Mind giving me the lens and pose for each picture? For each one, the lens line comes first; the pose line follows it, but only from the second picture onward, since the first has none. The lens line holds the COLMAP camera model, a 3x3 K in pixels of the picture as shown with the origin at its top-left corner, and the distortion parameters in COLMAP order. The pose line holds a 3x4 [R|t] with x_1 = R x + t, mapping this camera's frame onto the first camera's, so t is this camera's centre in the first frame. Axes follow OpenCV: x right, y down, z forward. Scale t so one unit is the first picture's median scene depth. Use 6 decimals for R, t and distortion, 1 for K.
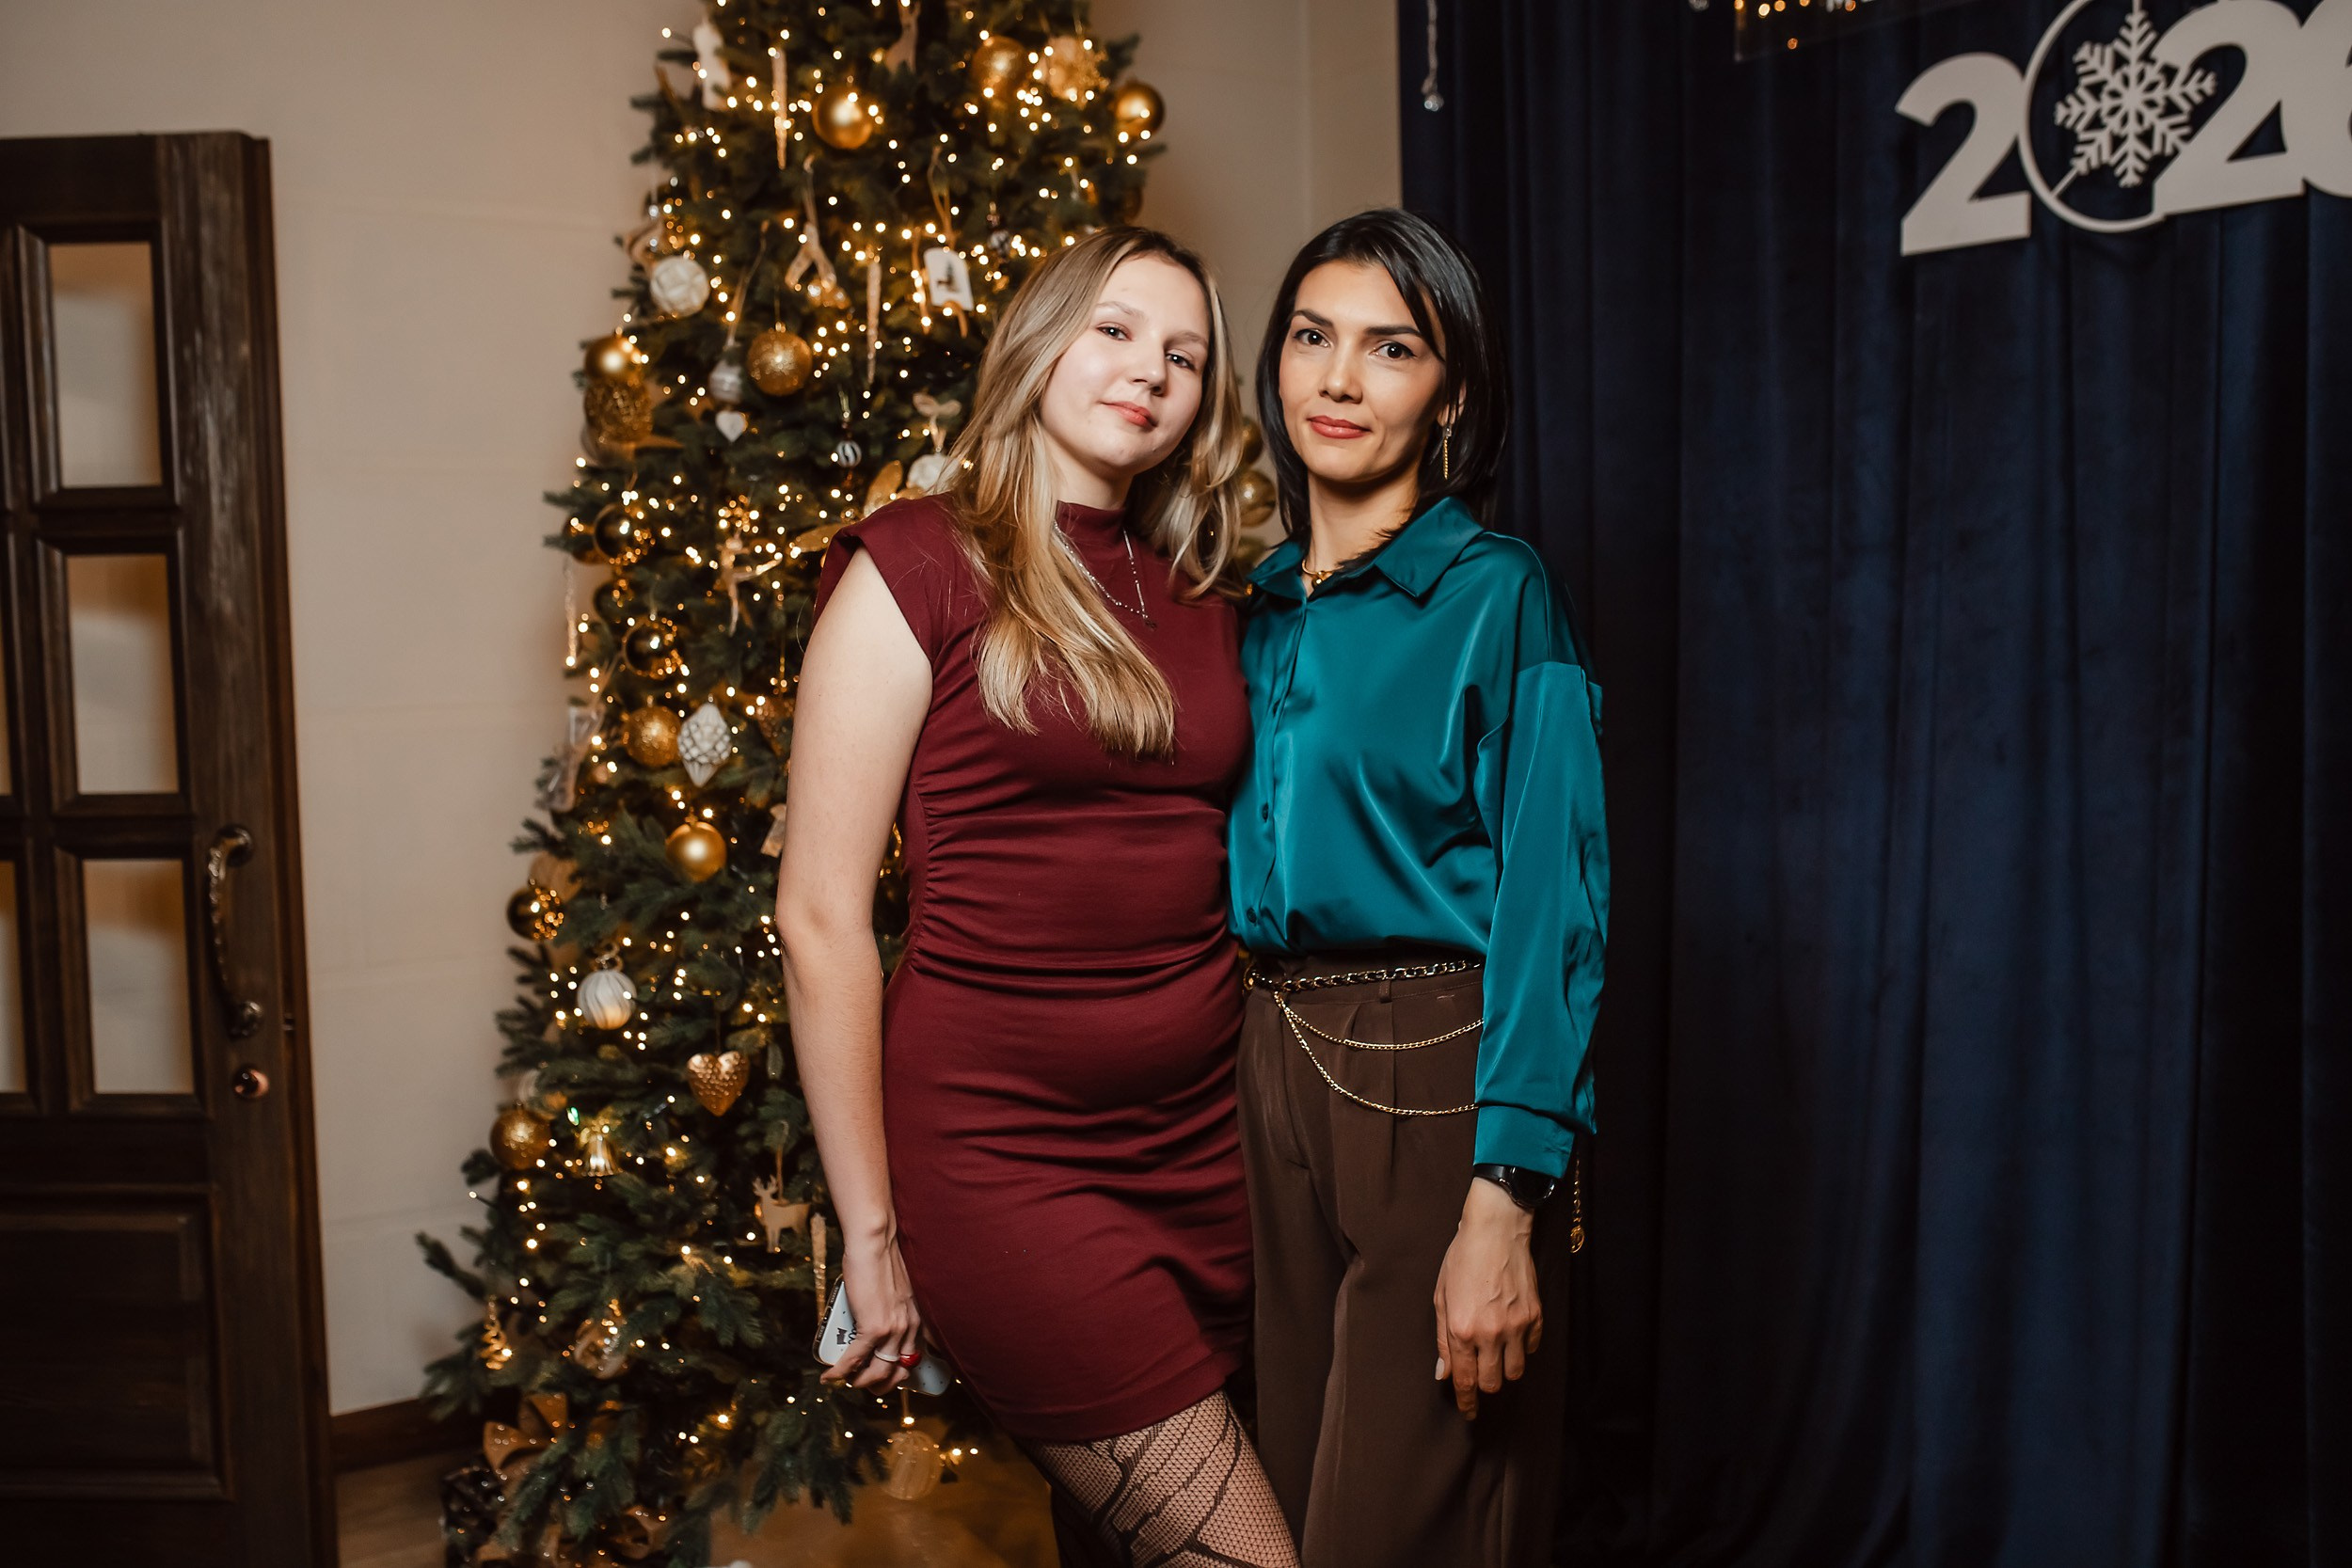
lens RADIAL K [[2265.2, 0, 1181.9], [0, 2265.2, 785.4], [0, 0, 1]] dist [-0.042501, 0.067892]
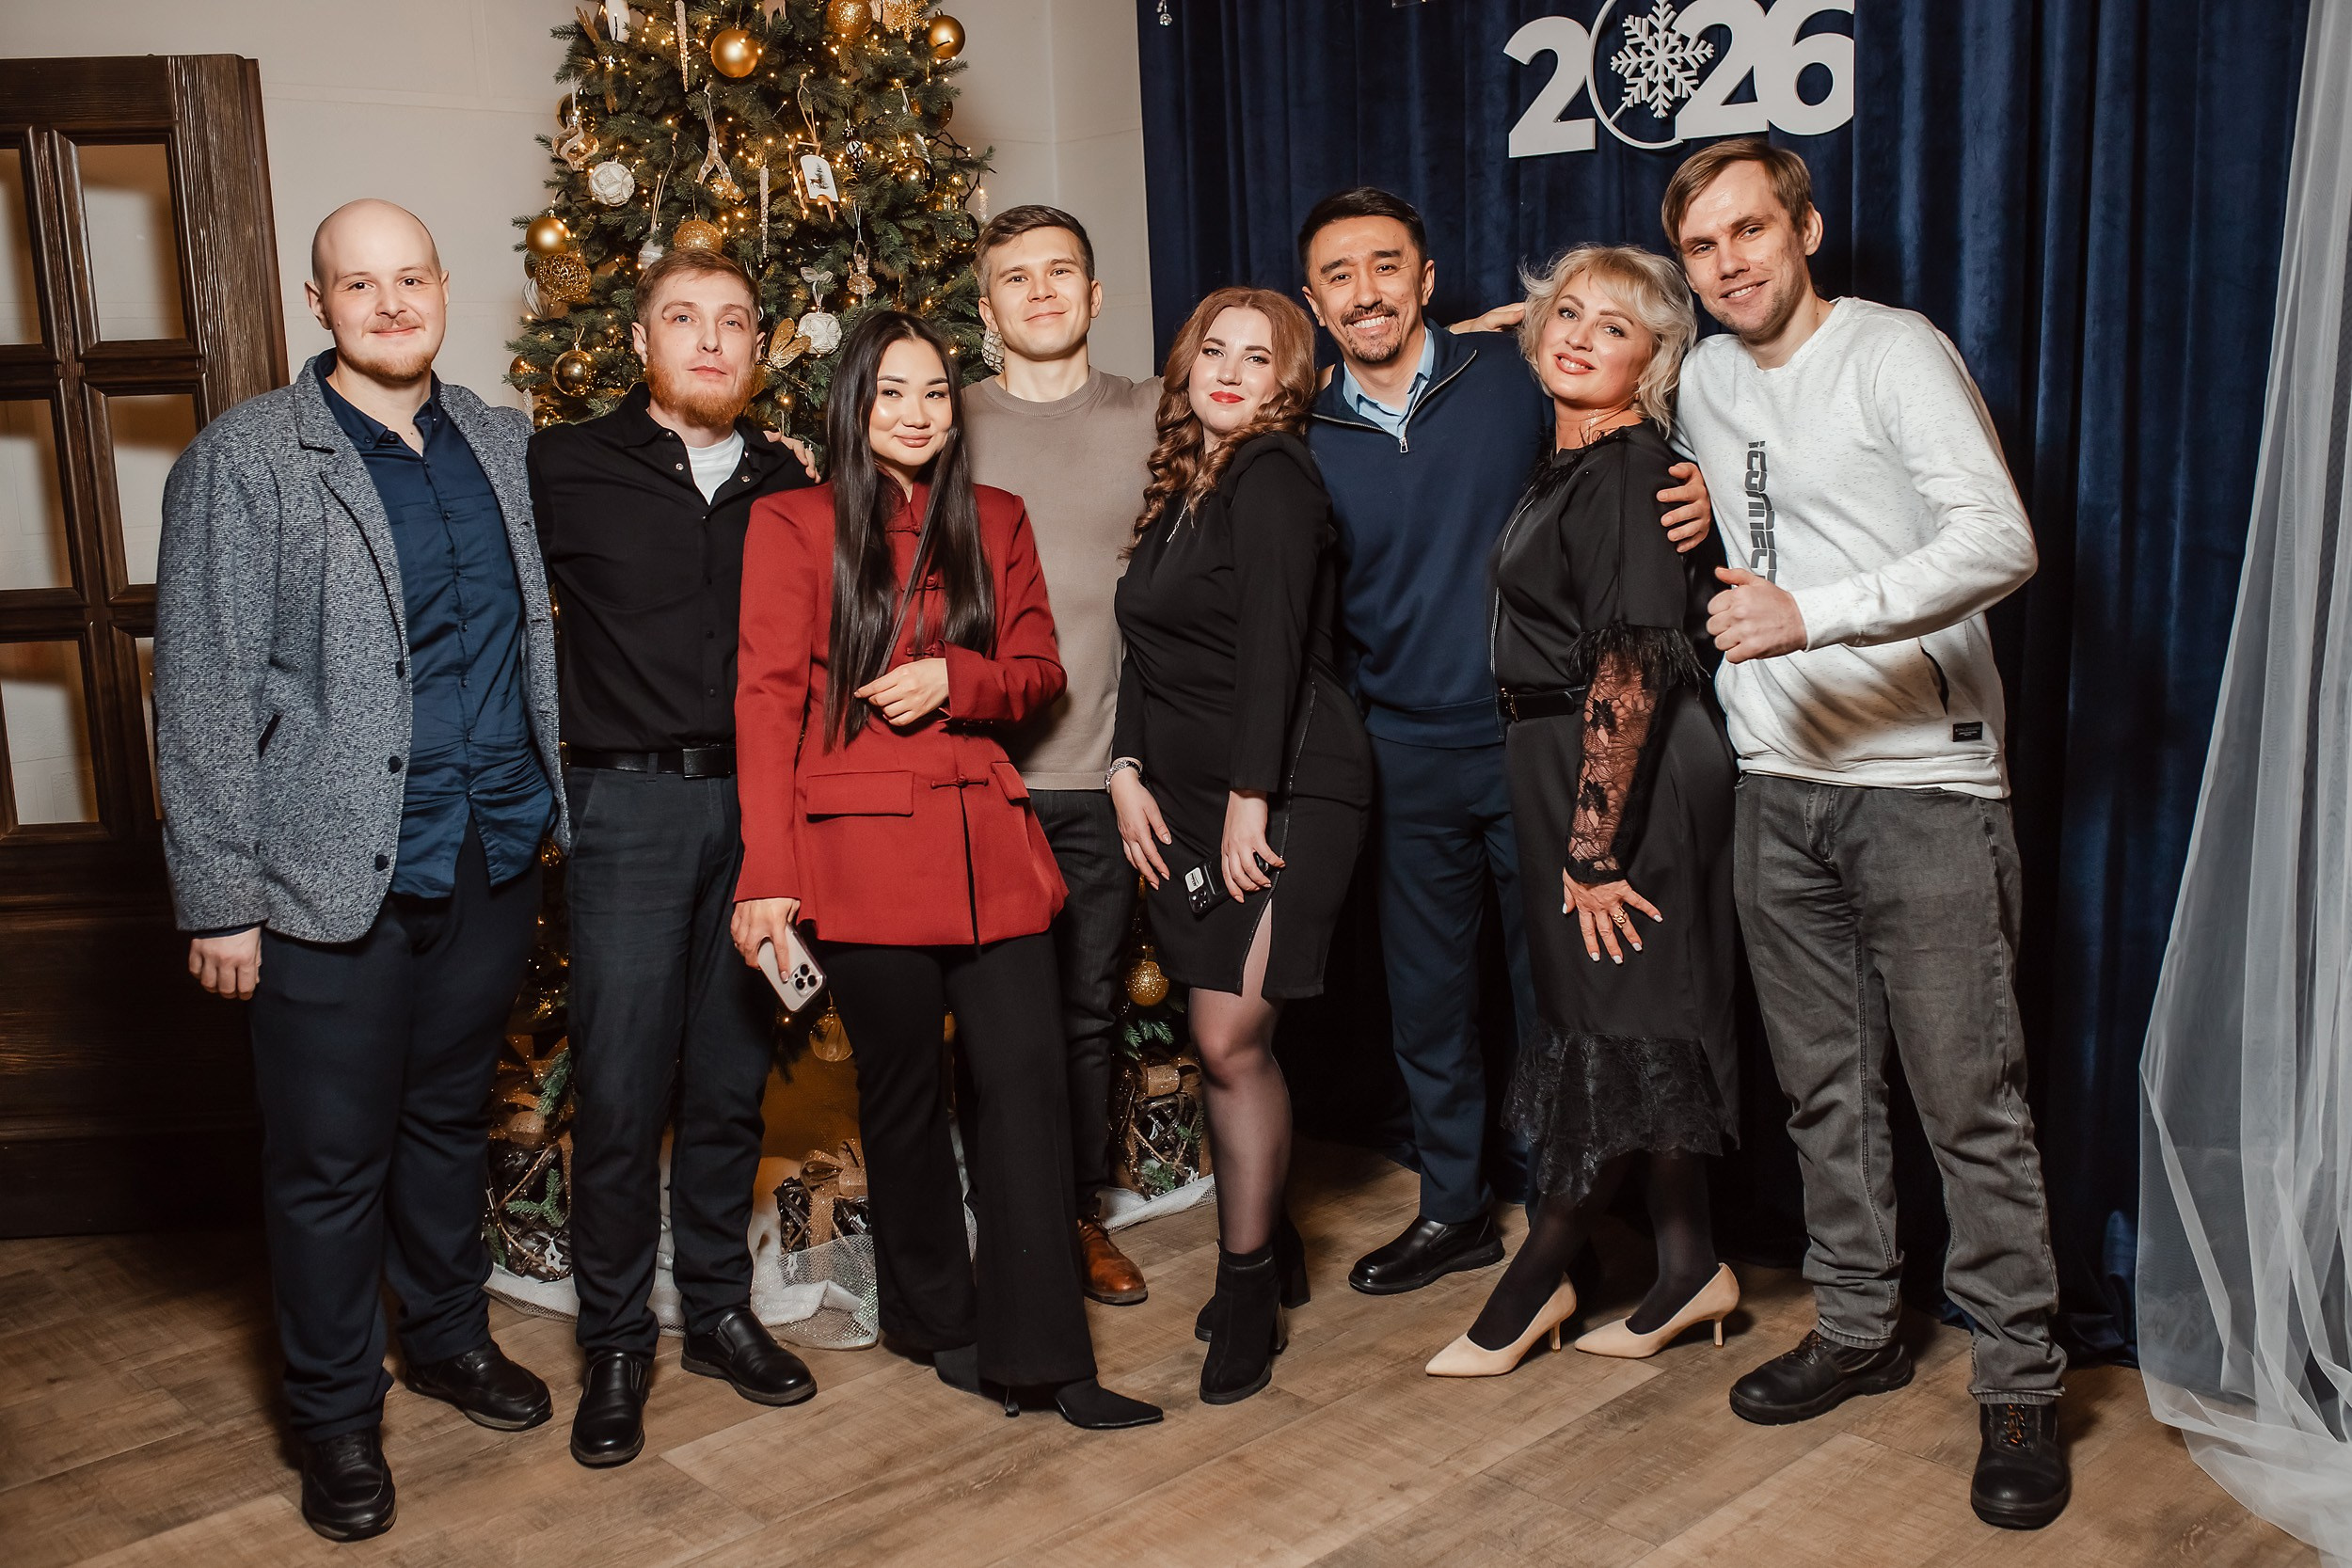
lens RADIAL K [[2265.2, 0, 1181.9], [0, 2265.2, 785.4], [0, 0, 1]] dist [-0.042501, 0.067892]
pose [[0.990543, -0.039239, 0.131474, -0.080258], [0.026595, 0.994970, 0.096580, 0.010516], [-0.134602, -0.092170, 0.986604, -0.382029]]
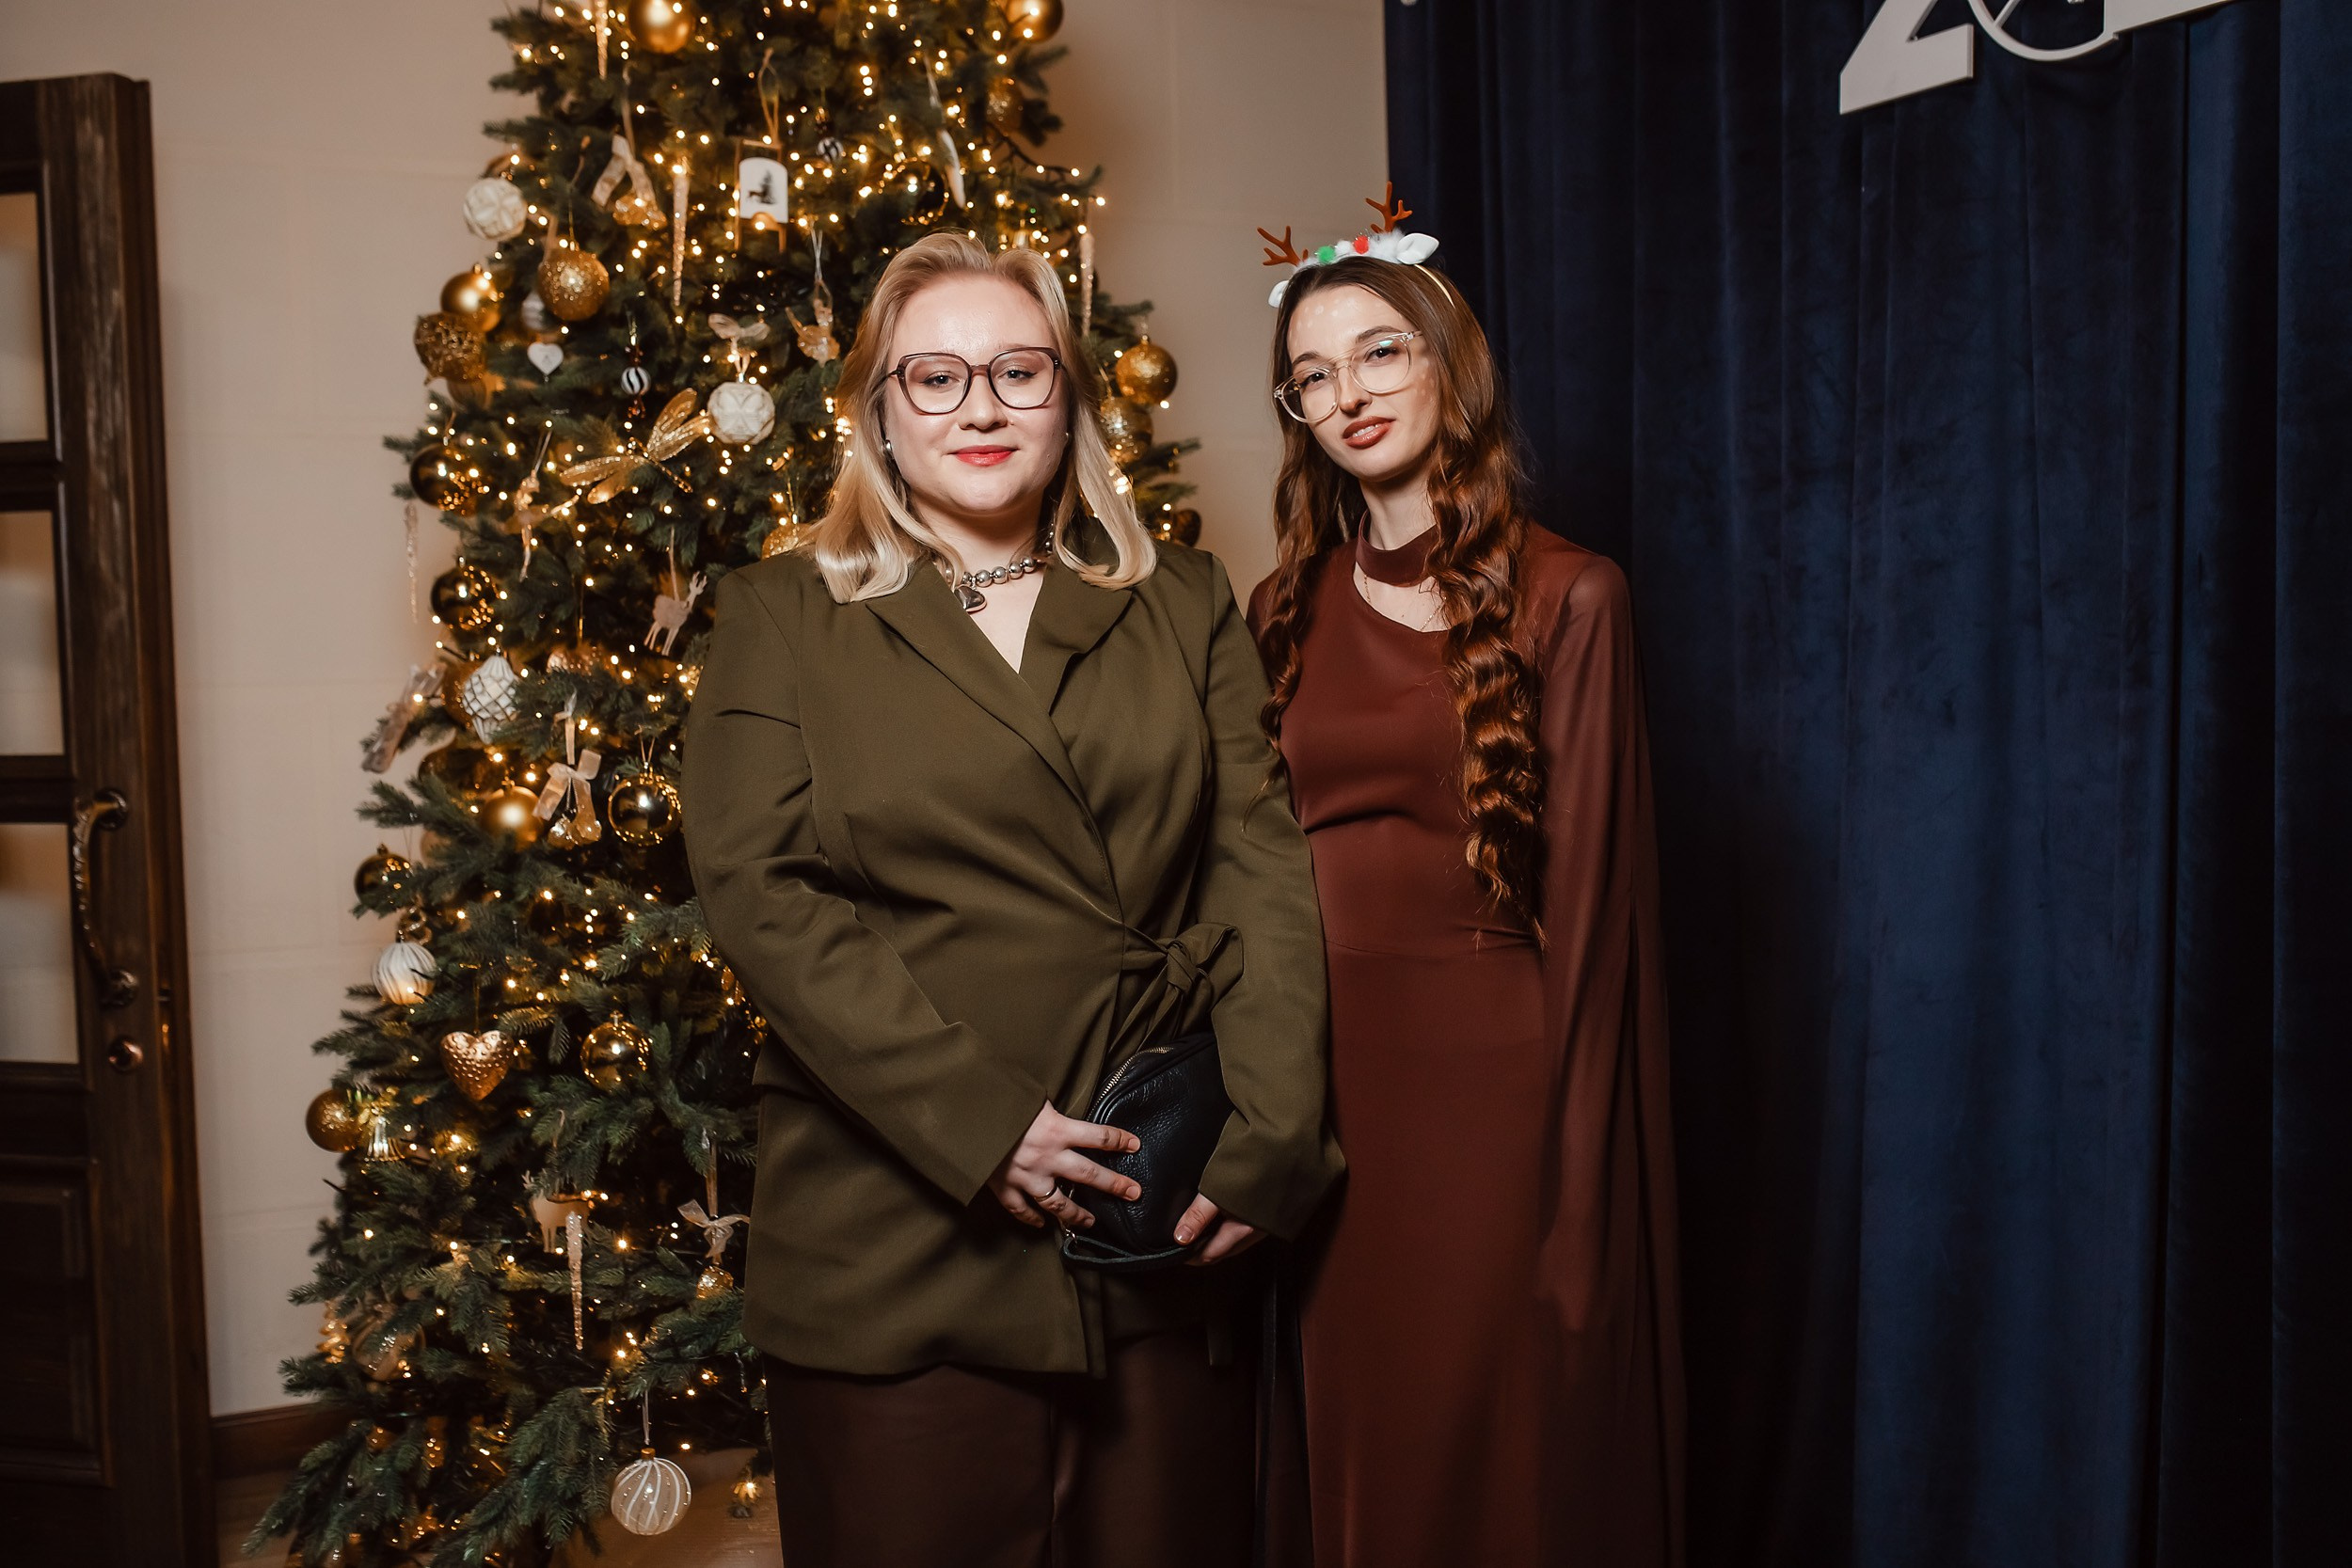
lens RADIAL K [[2265.2, 0, 1181.9], [0, 2265.2, 785.4], [0, 0, 1]] dist [-0.042501, 0.067892]
pose [[0.983683, 0.009738, -0.179648, 0.227604], [-0.011827, 0.999874, -0.010563, 0.023136], [0.179523, 0.012516, 0.983674, 0.139274]]
